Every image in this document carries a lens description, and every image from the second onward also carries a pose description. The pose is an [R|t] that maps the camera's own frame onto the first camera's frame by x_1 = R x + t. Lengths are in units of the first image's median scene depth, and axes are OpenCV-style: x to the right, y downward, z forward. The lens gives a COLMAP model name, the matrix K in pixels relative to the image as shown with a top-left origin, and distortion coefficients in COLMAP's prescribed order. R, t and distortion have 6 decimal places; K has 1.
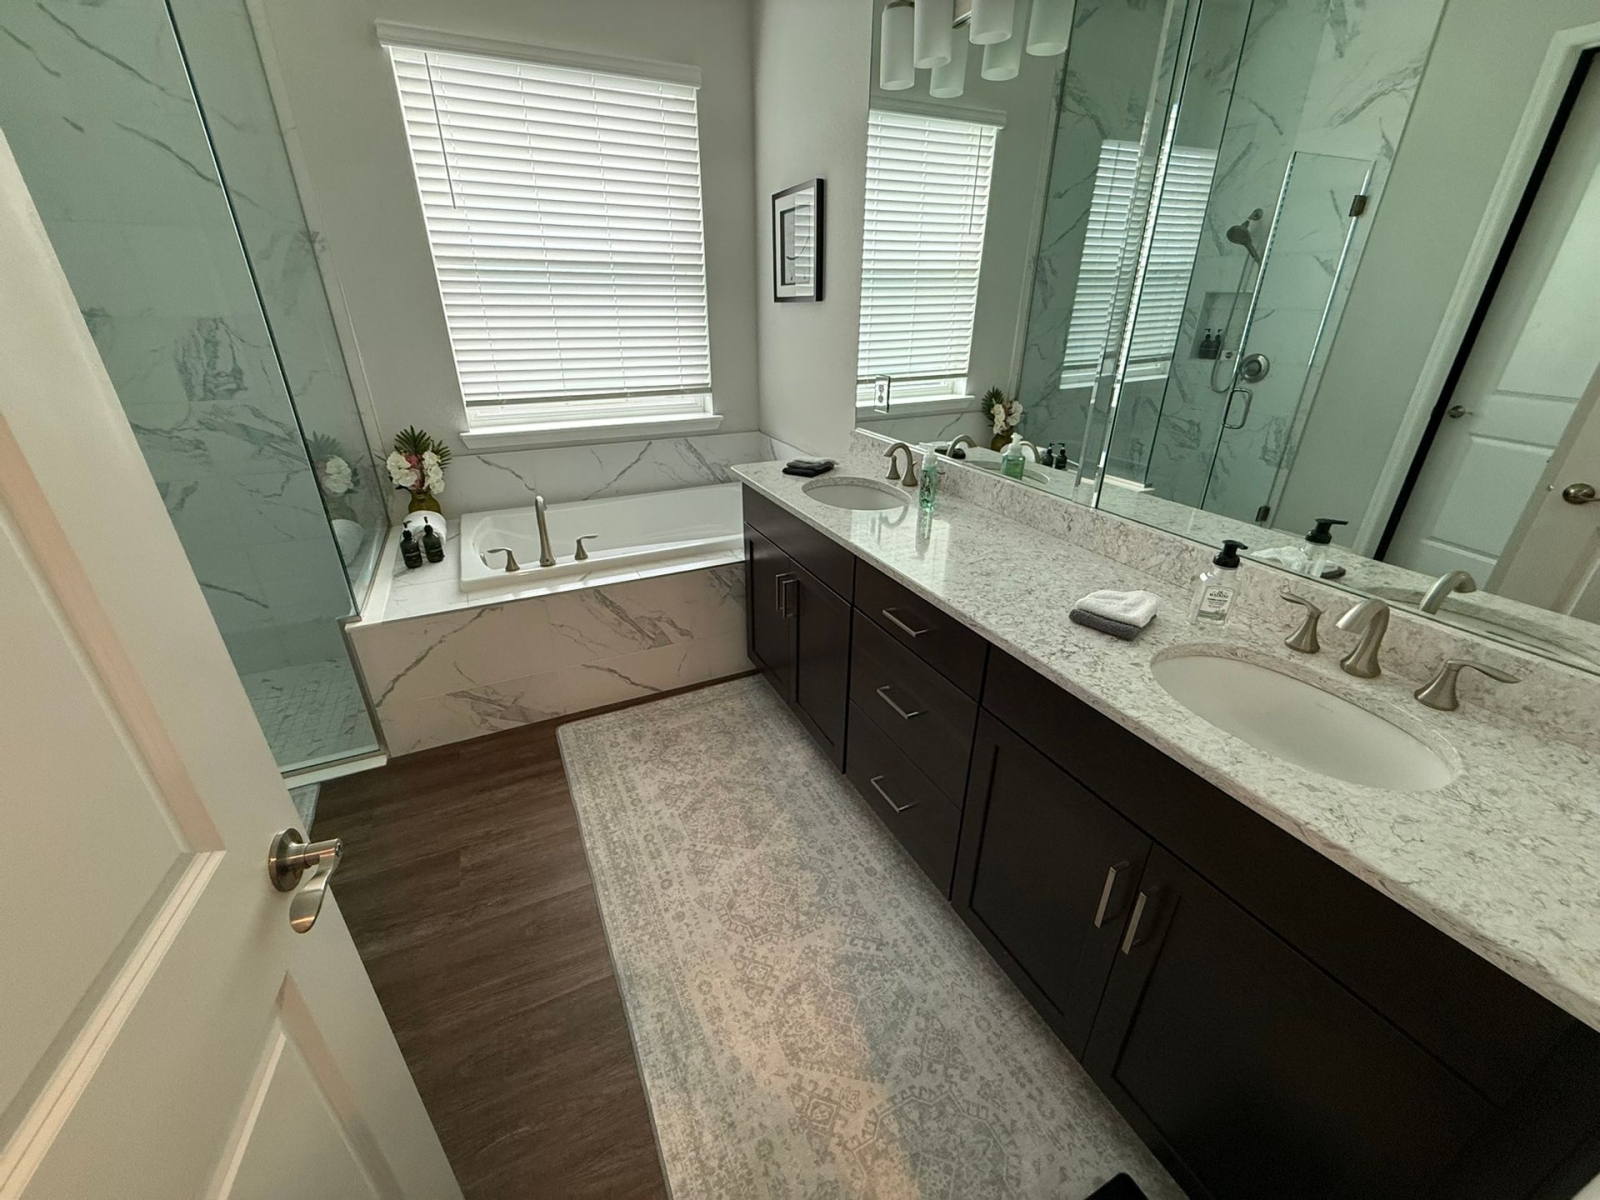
lens RADIAL K [[640.9, 0, 796.1], [0, 640.9, 598.4], [0, 0, 1]] dist [-0.000966, -0.000052]
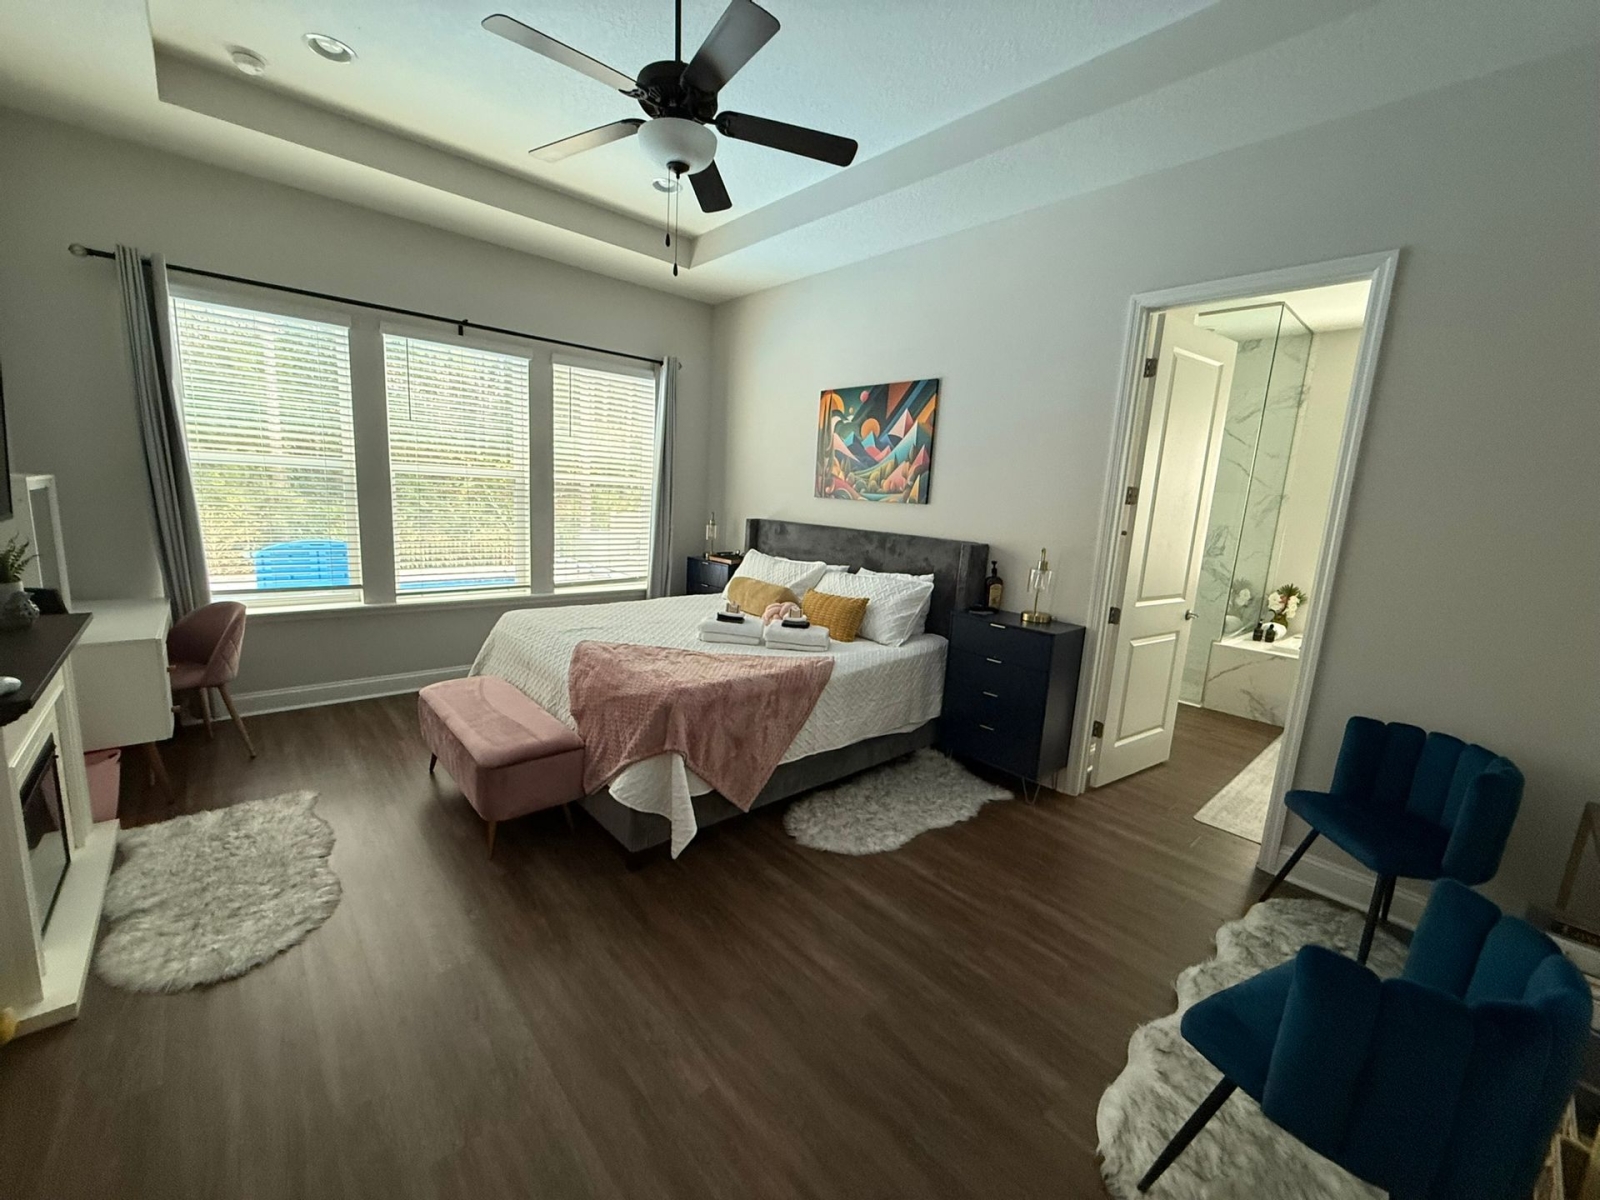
lens RADIAL K [[640.9, 0, 797.8], [0, 640.9, 602.0], [0, 0, 1]] dist [-0.000966, -0.000052]
pose [[0.282821, 0.177253, -0.942653, 0.819398], [-0.458876, 0.888017, 0.029304, 0.414958], [0.842286, 0.424272, 0.332487, -0.883916]]
